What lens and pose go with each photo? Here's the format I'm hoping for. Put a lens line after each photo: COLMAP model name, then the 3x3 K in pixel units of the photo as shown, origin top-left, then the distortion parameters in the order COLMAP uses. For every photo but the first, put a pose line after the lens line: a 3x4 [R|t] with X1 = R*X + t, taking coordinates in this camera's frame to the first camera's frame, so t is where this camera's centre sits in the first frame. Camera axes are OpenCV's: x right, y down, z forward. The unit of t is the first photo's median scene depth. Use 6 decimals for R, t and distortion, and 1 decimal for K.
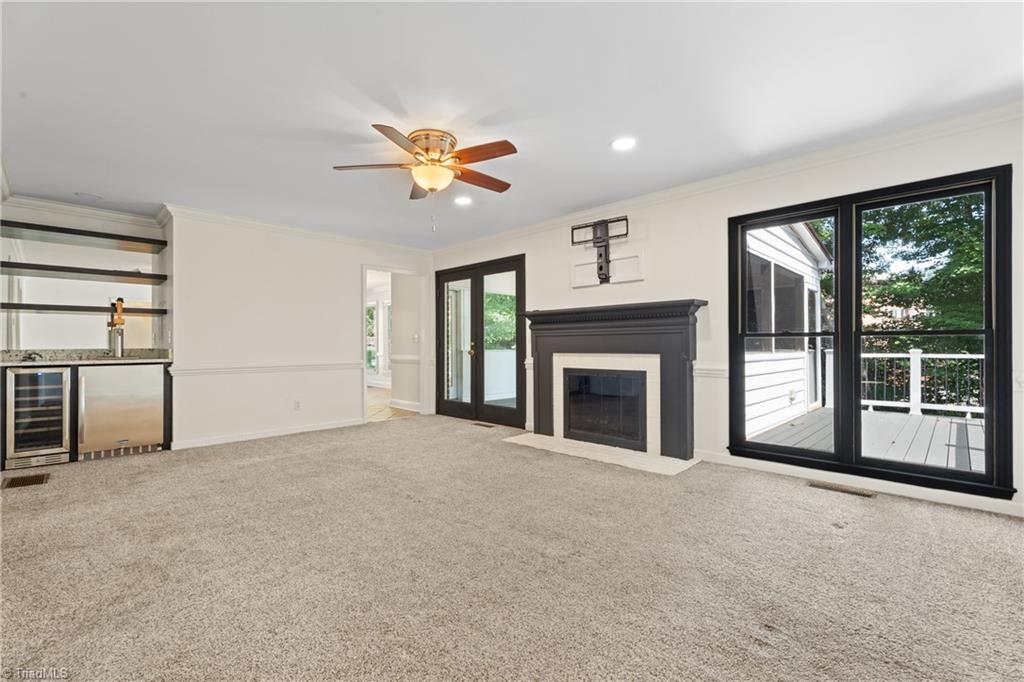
lens RADIAL K [[457.6, 0, 507.1], [0, 457.6, 338.4], [0, 0, 1]] dist [0.004373, -0.001049]
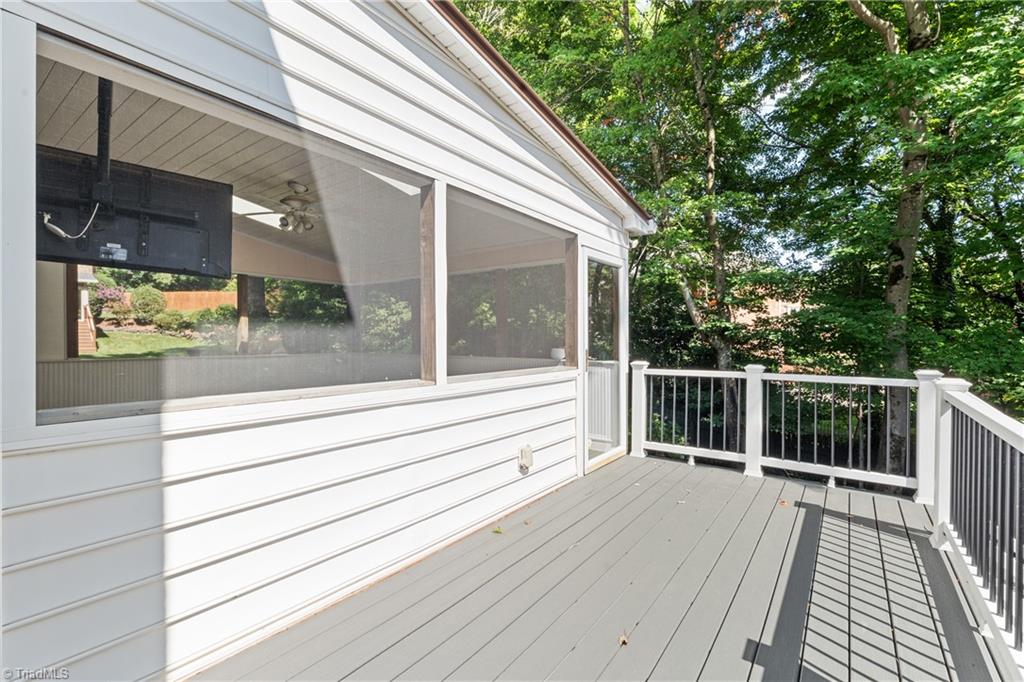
lens RADIAL K [[457.6, 0, 511.0], [0, 457.6, 348.1], [0, 0, 1]] dist [0.004373, -0.001049]
pose [[0.990384, -0.001739, 0.138333, 0.996439], [-0.002624, 0.999505, 0.031345, -0.030086], [-0.138319, -0.031407, 0.989890, 0.927839]]
